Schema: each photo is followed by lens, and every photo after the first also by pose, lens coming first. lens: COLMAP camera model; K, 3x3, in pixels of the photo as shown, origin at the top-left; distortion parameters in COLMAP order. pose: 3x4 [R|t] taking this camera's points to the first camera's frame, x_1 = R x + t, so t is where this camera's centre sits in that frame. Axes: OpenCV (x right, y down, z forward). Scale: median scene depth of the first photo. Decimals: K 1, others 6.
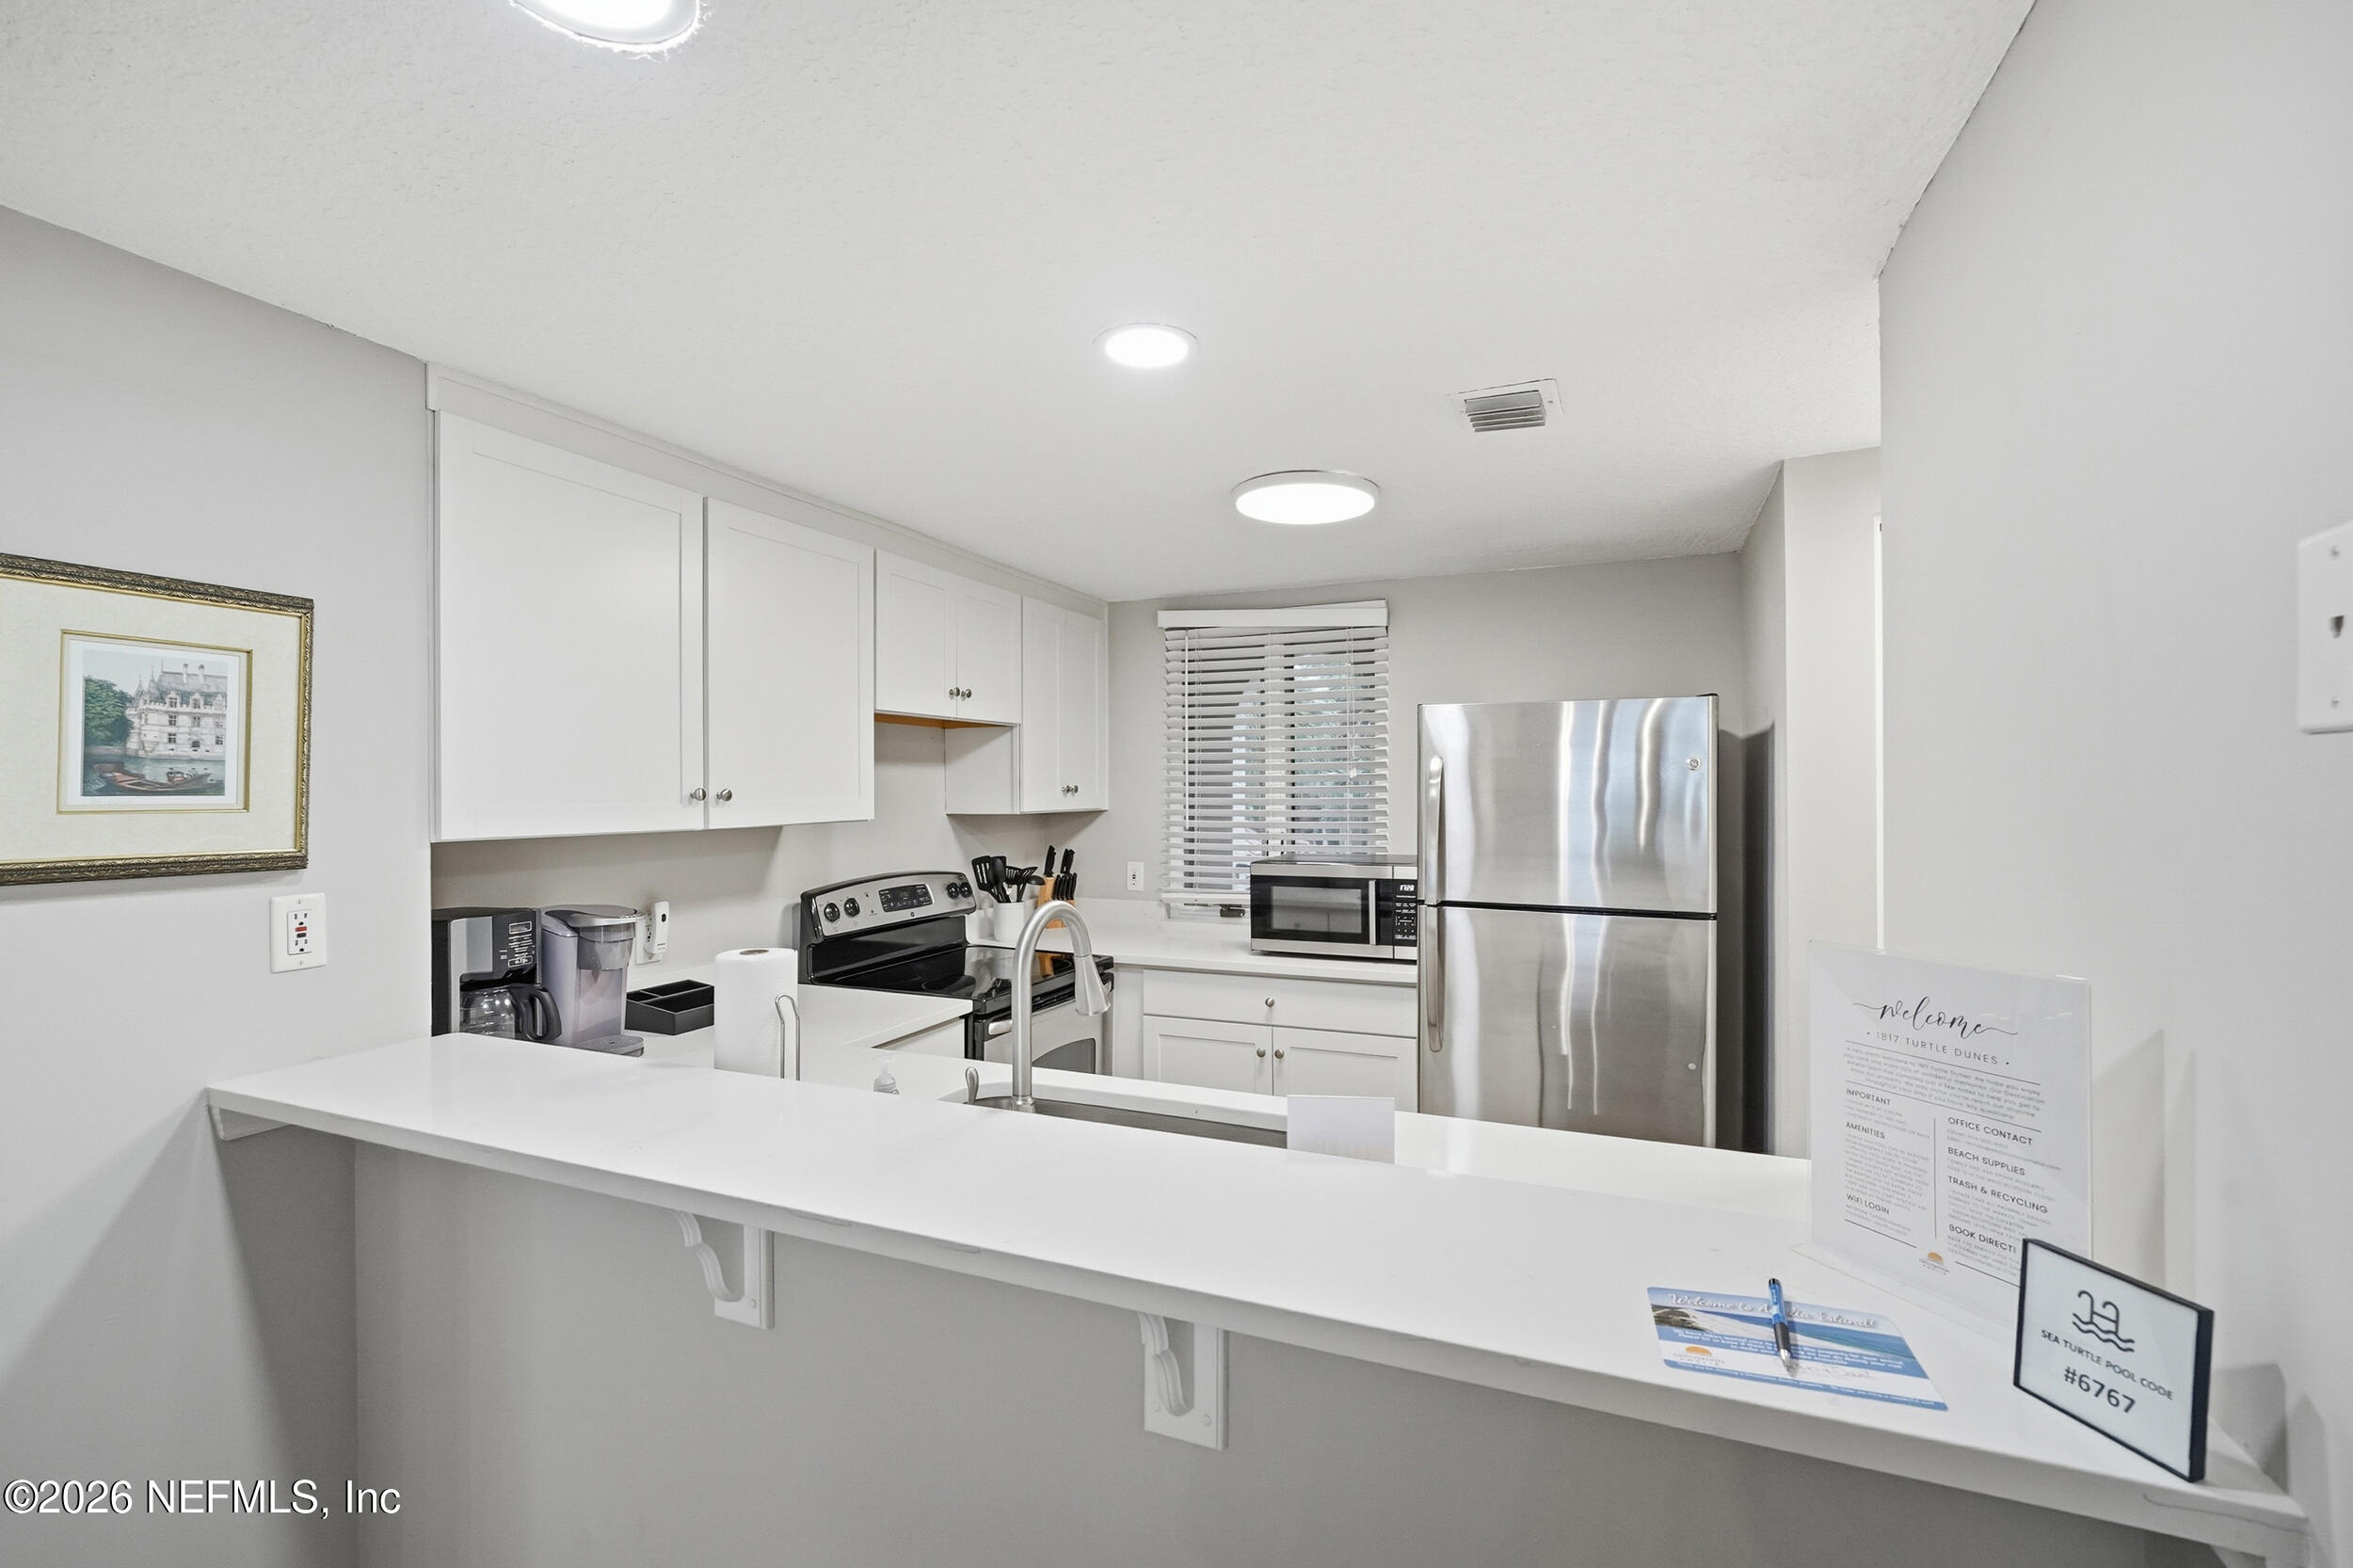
lens RADIAL K [[1005.3, 0, 1181.6], [0, 1005.3, 789.8], [0, 0, 1]] dist [-0.002825, -0.000171]
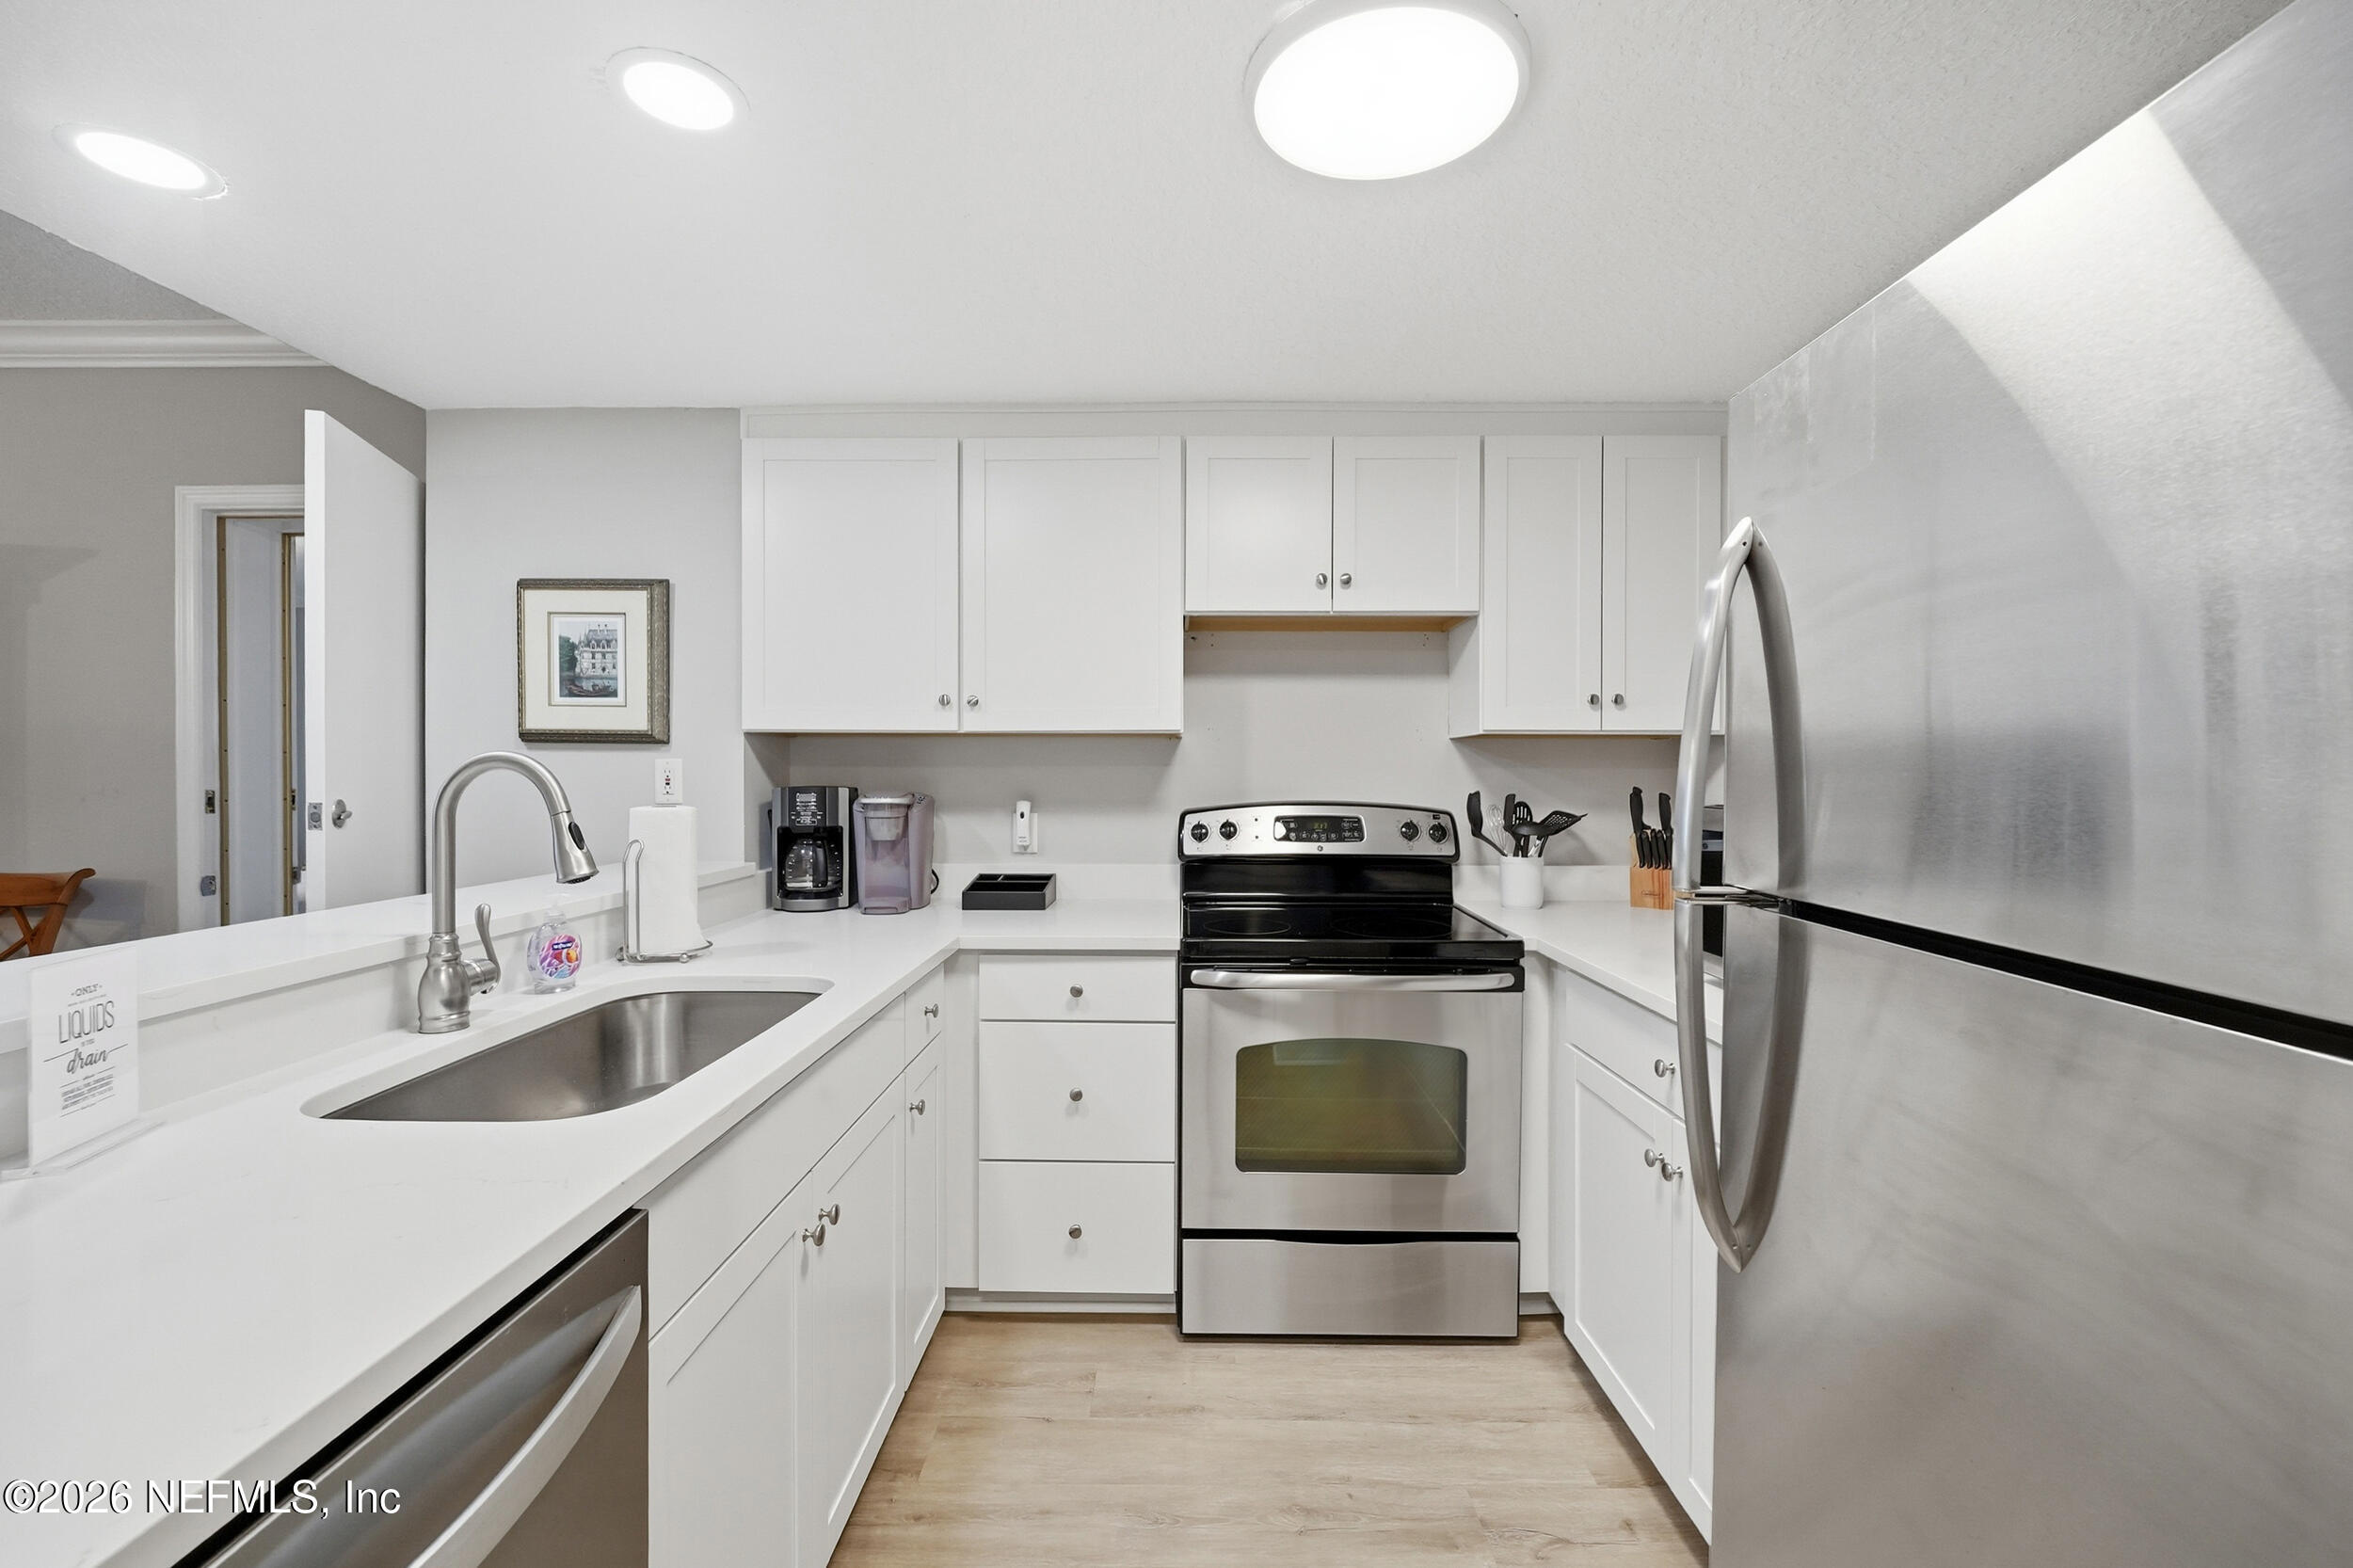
lens RADIAL K [[958.5, 0, 1177.9], [0, 958.5, 767.2], [0, 0, 1]] dist [0.000865, 0.000023]
pose [[0.378621, 0.005126, -0.925538, 0.500525], [-0.006853, 0.999973, 0.002735, 0.059489], [0.925526, 0.005307, 0.378646, 0.651687]]
